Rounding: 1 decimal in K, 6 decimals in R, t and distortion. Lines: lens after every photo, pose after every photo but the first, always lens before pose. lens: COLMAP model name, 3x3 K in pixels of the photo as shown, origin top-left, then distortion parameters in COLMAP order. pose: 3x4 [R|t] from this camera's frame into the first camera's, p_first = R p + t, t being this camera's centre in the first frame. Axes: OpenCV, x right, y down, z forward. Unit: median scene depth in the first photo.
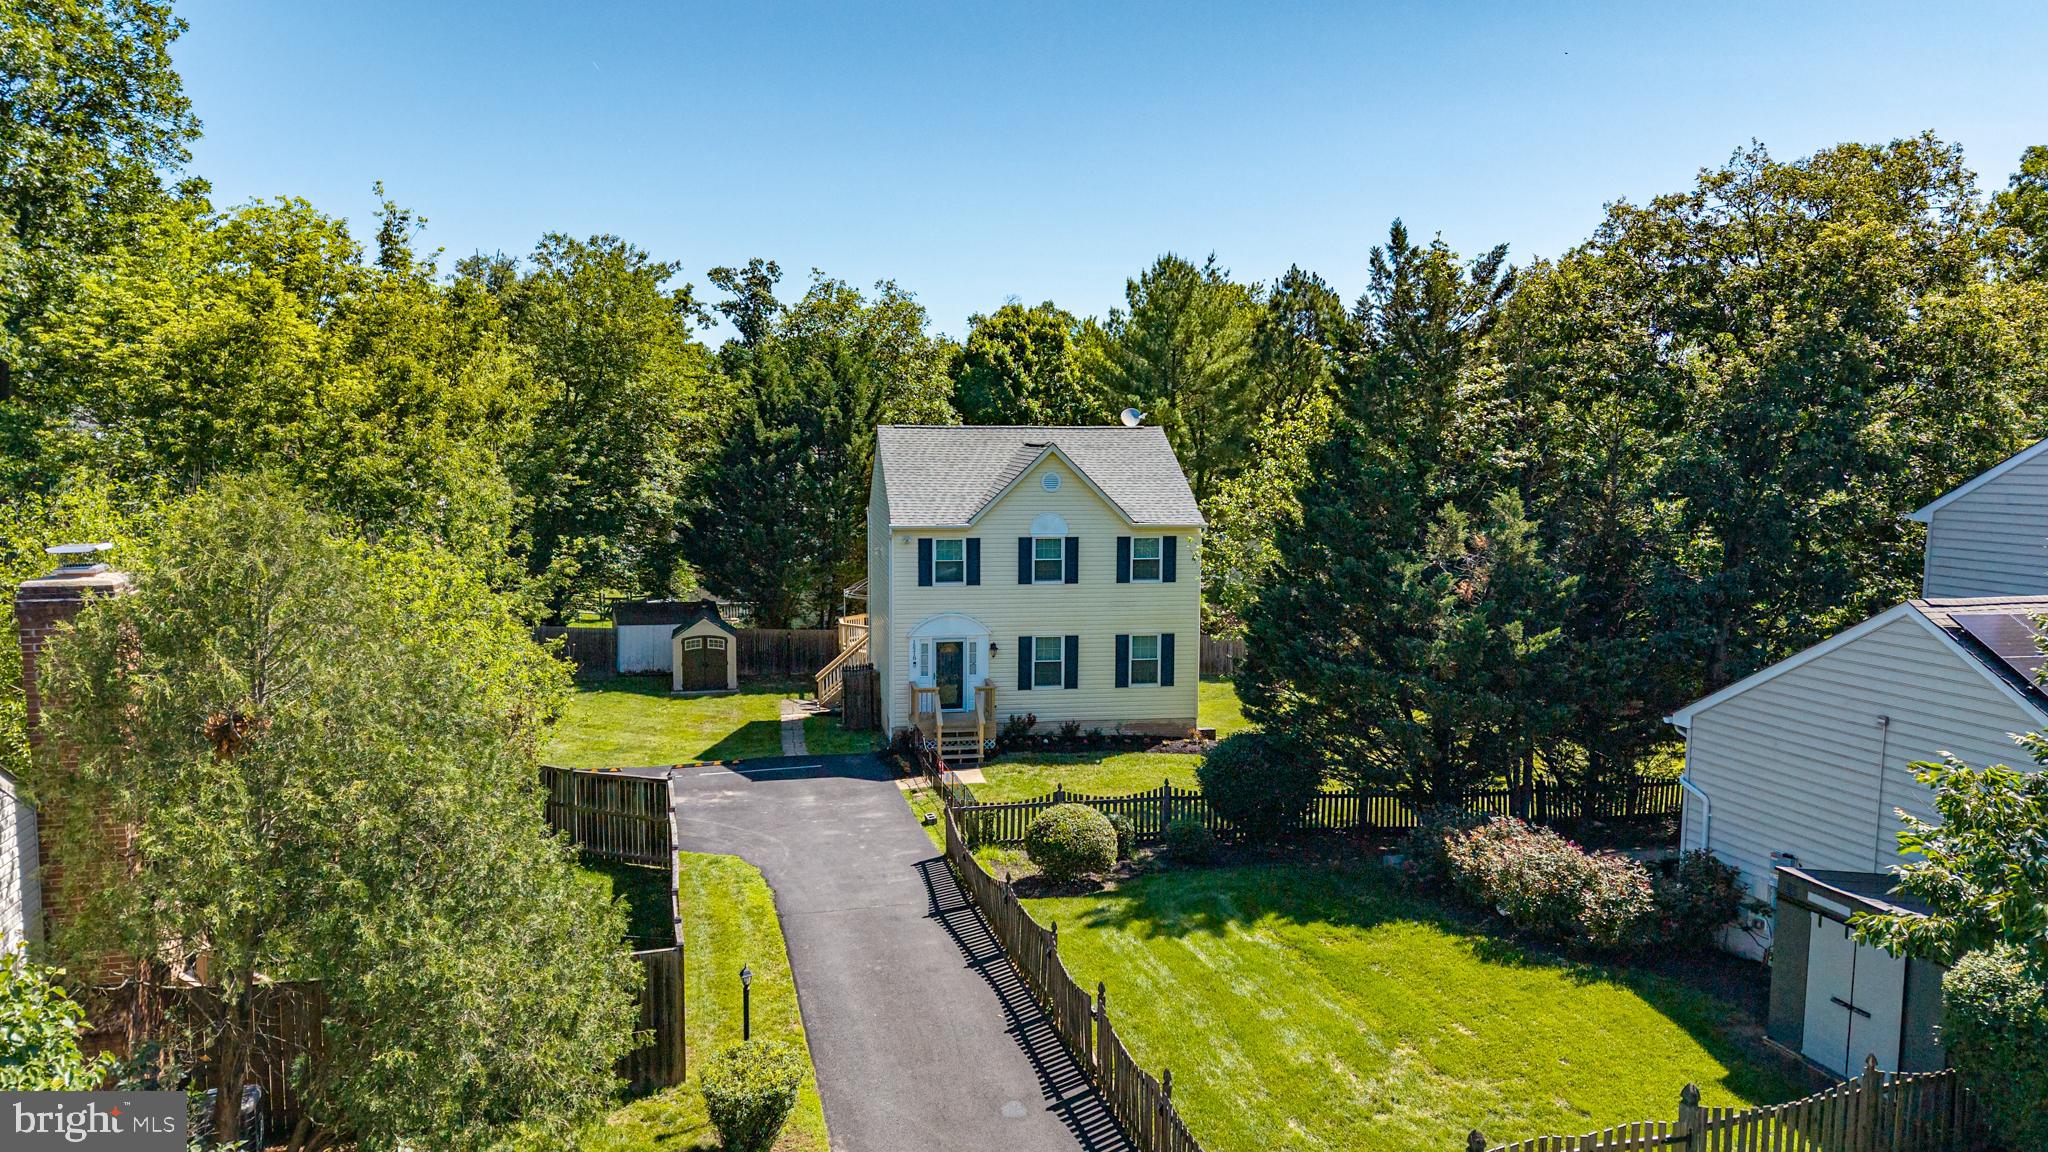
lens RADIAL K [[1368.3, 0, 1044.5], [0, 1368.3, 569.1], [0, 0, 1]] dist [0.004770, -0.003276]
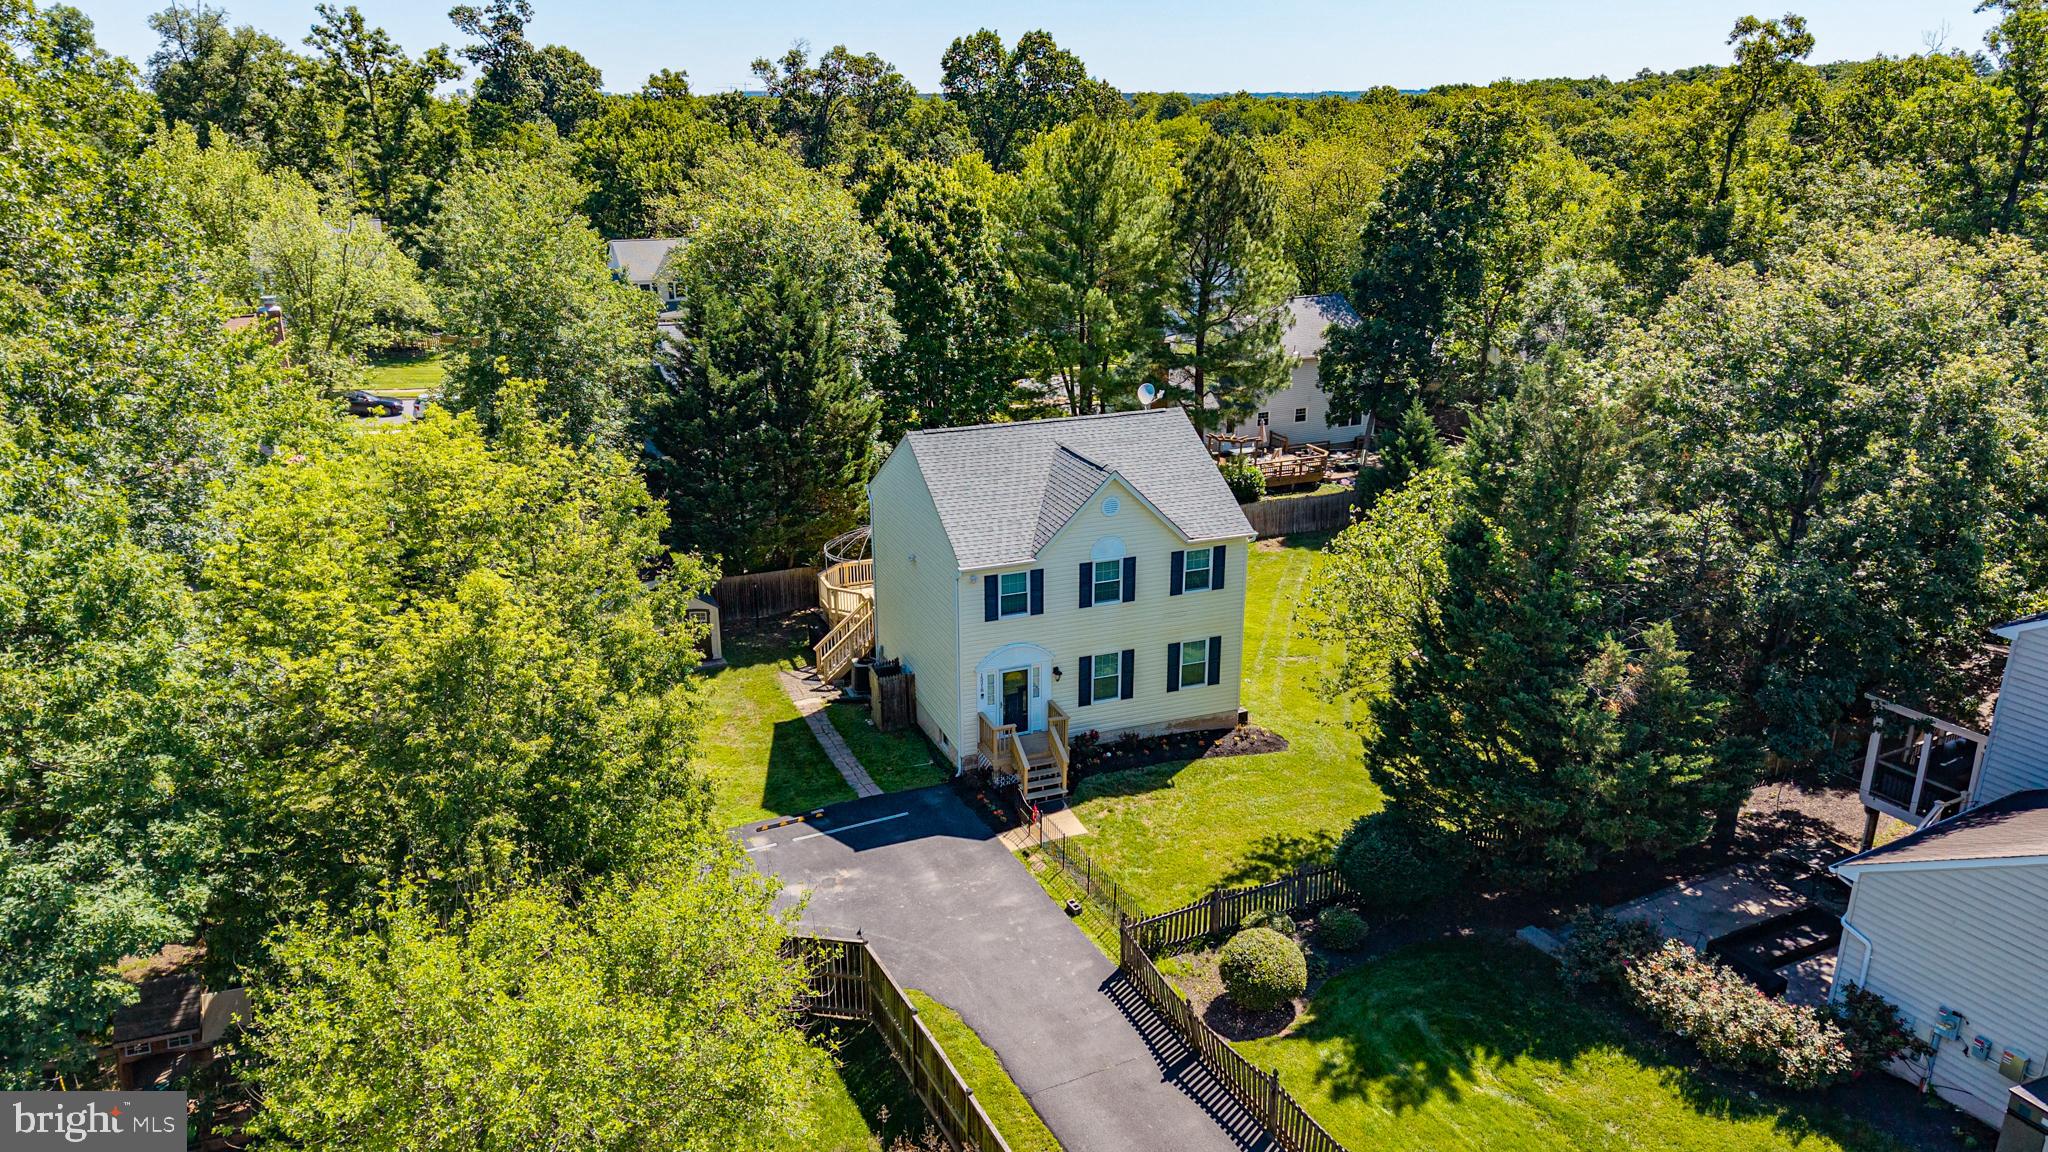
lens RADIAL K [[1368.3, 0, 1044.5], [0, 1368.3, 569.1], [0, 0, 1]] dist [0.004770, -0.003276]
pose [[0.982431, -0.066958, 0.174199, -0.214145], [0.027482, 0.975150, 0.219836, -0.234870], [-0.184590, -0.211186, 0.959858, 0.054425]]
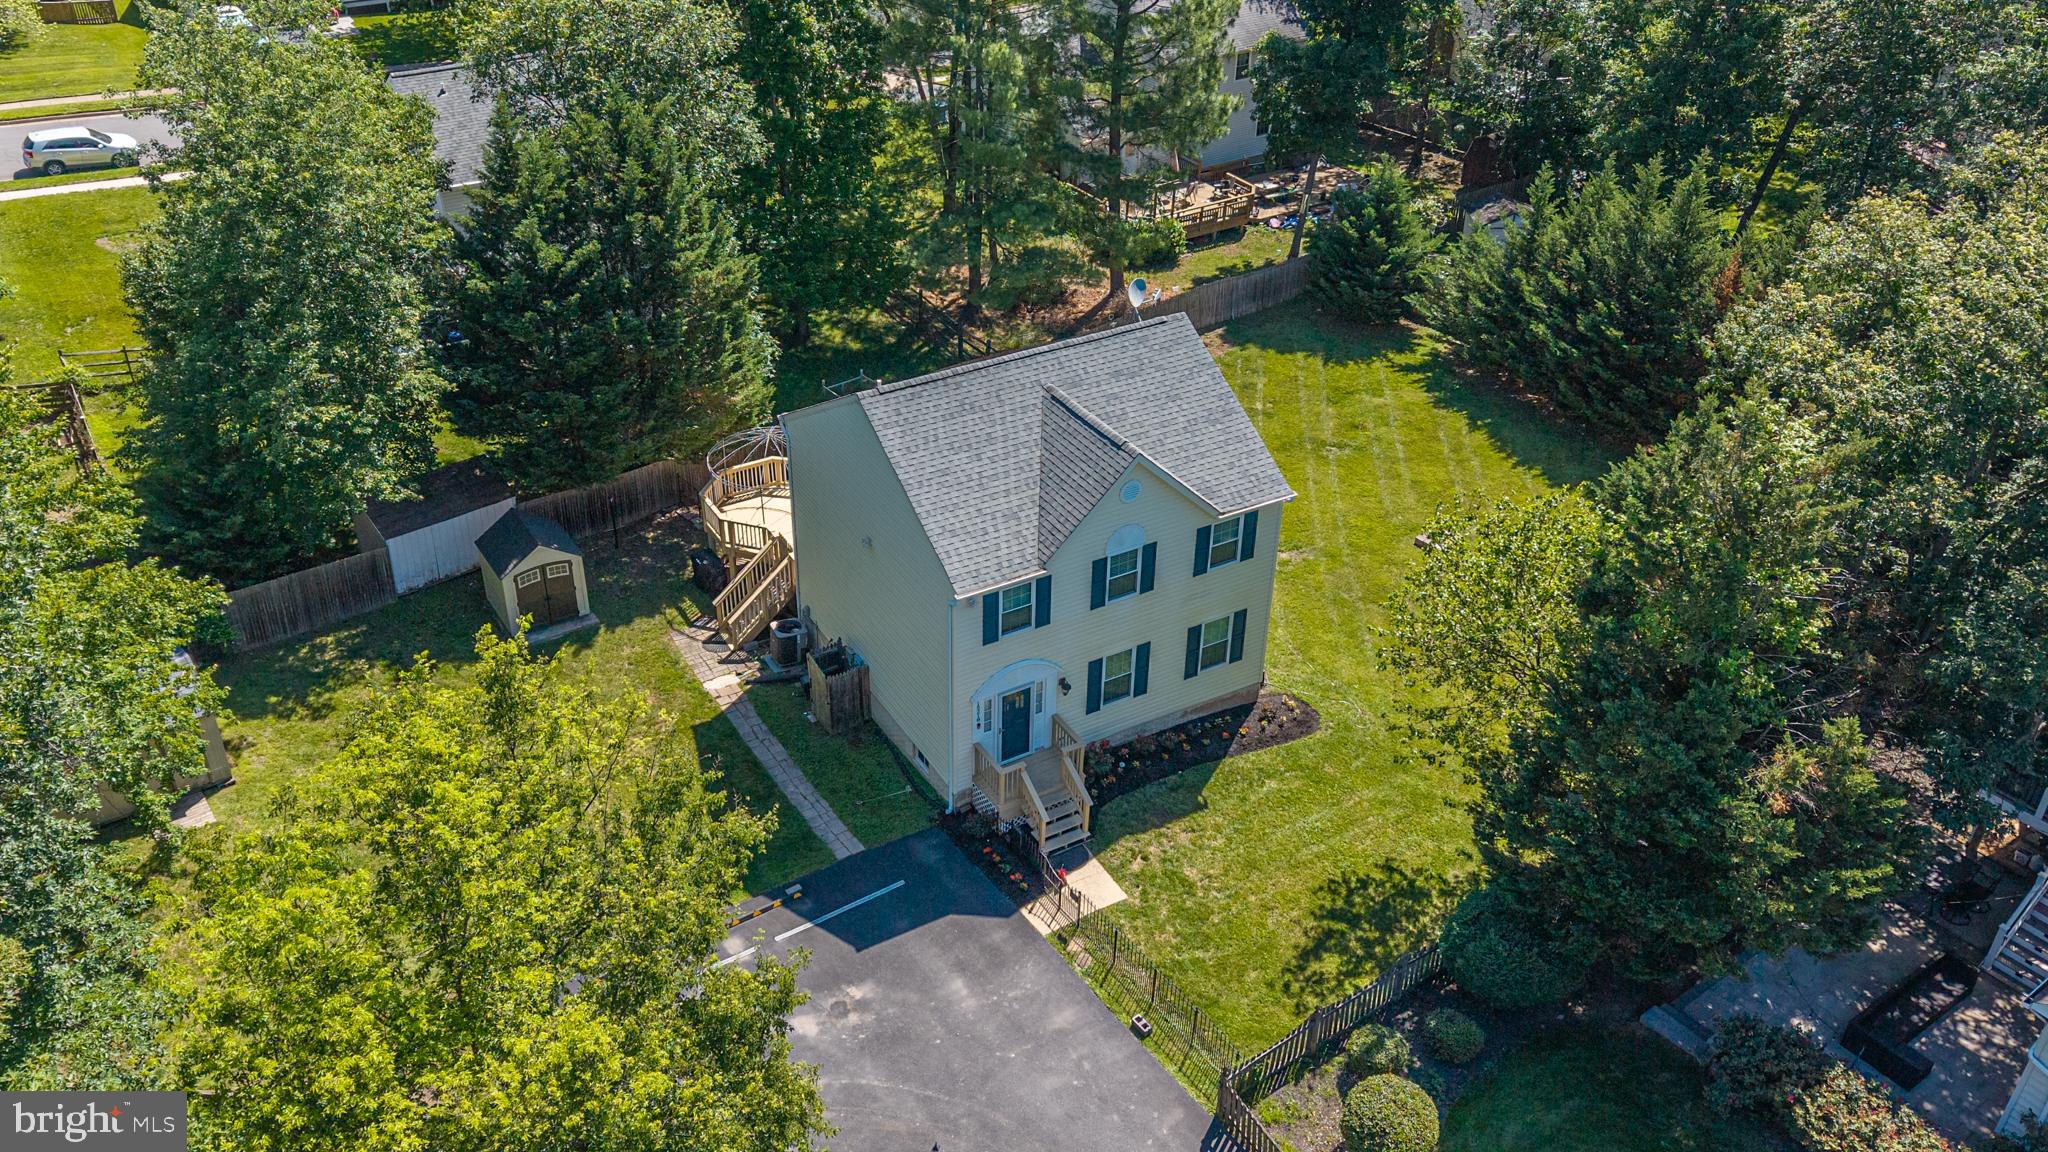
lens RADIAL K [[1648.9, 0, 1023.5], [0, 1648.9, 538.9], [0, 0, 1]] dist [0.006167, -0.001682]
pose [[0.946002, -0.169201, 0.276500, -0.316451], [0.030348, 0.895449, 0.444129, -0.457060], [-0.322738, -0.411755, 0.852231, 0.199300]]
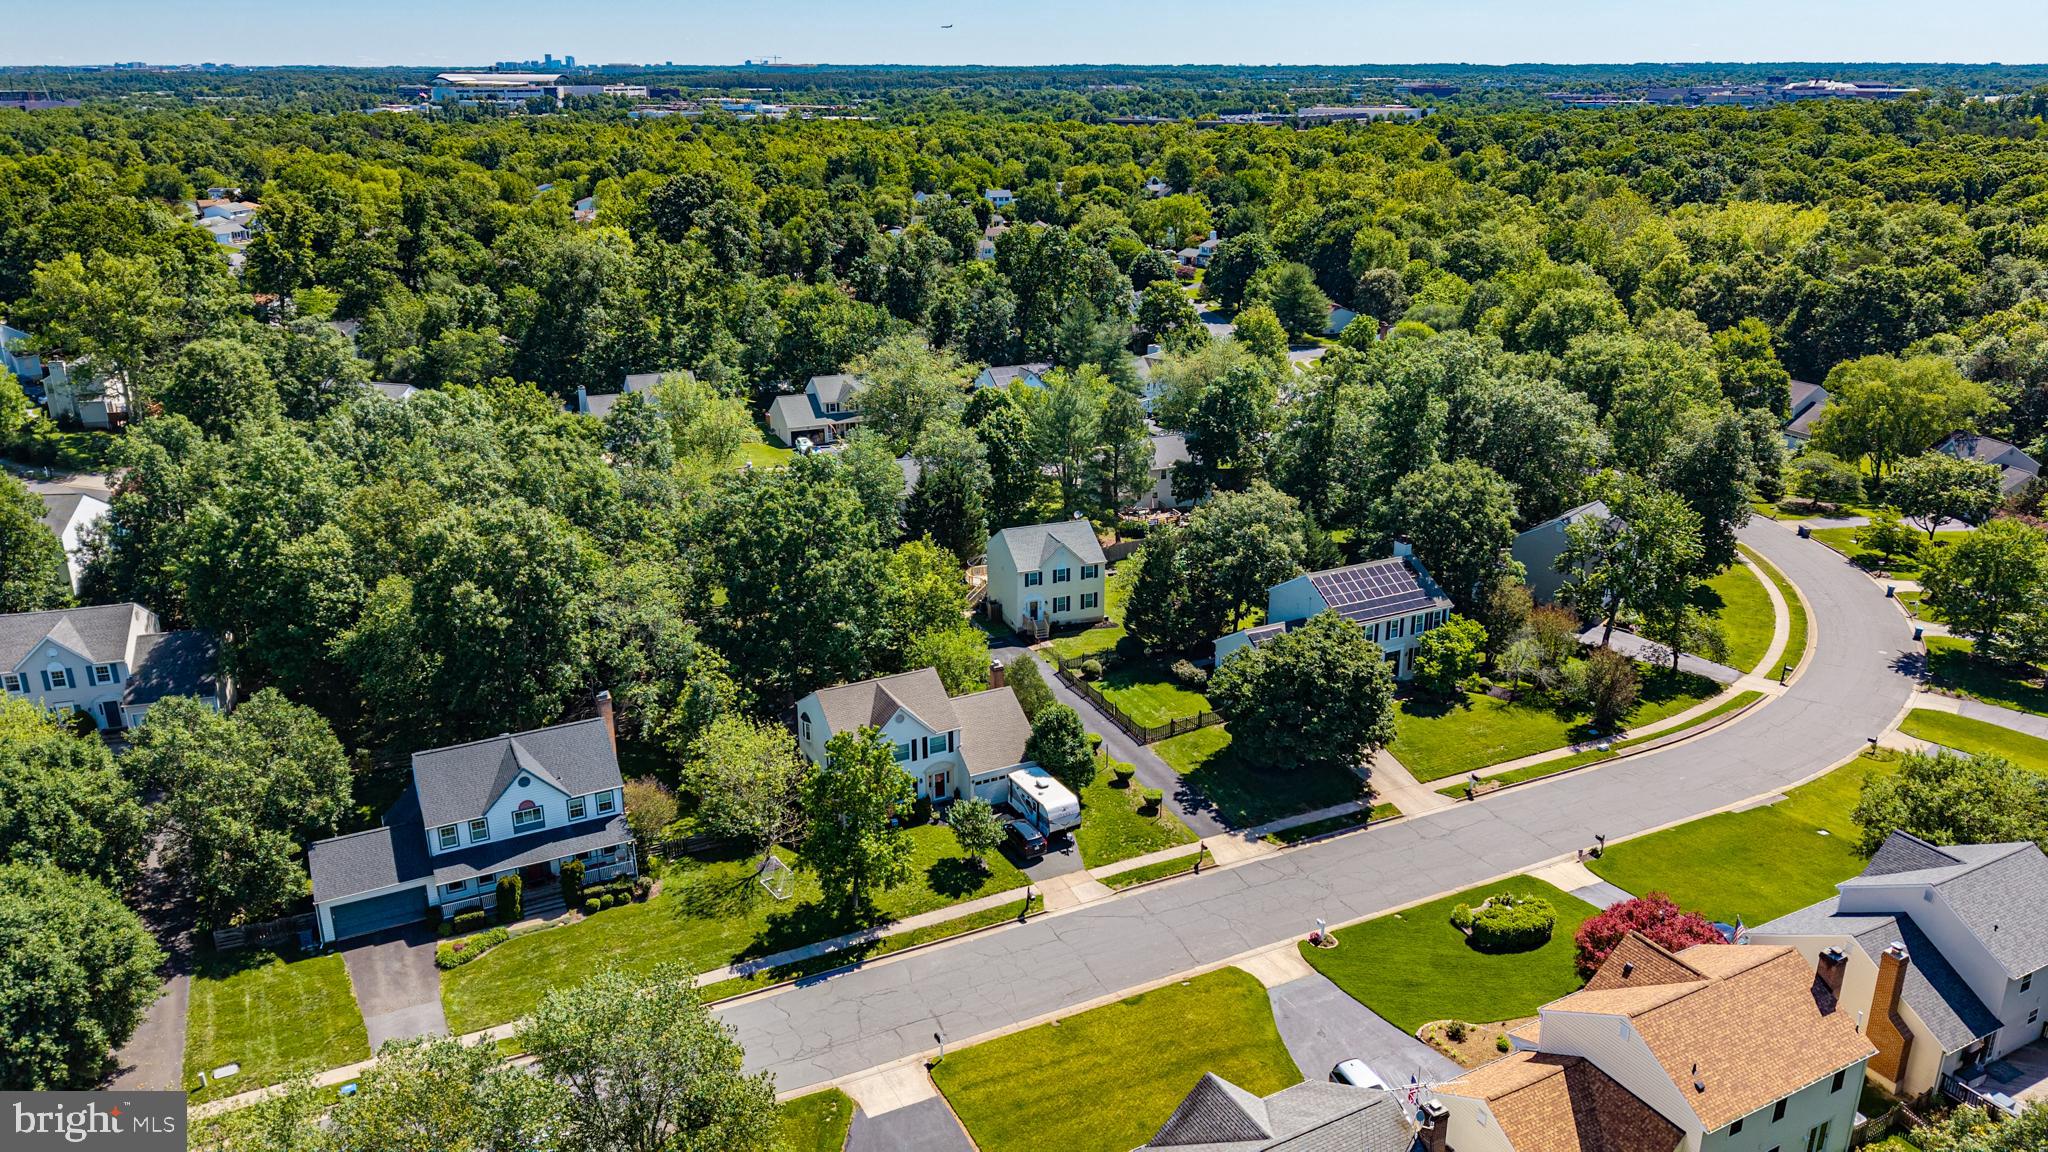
lens RADIAL K [[1368.3, 0, 1044.5], [0, 1368.3, 569.1], [0, 0, 1]] dist [0.004770, -0.003276]
pose [[0.986124, -0.063471, 0.153400, -0.550685], [0.026290, 0.972072, 0.233205, -0.803591], [-0.163918, -0.225936, 0.960252, -2.208093]]
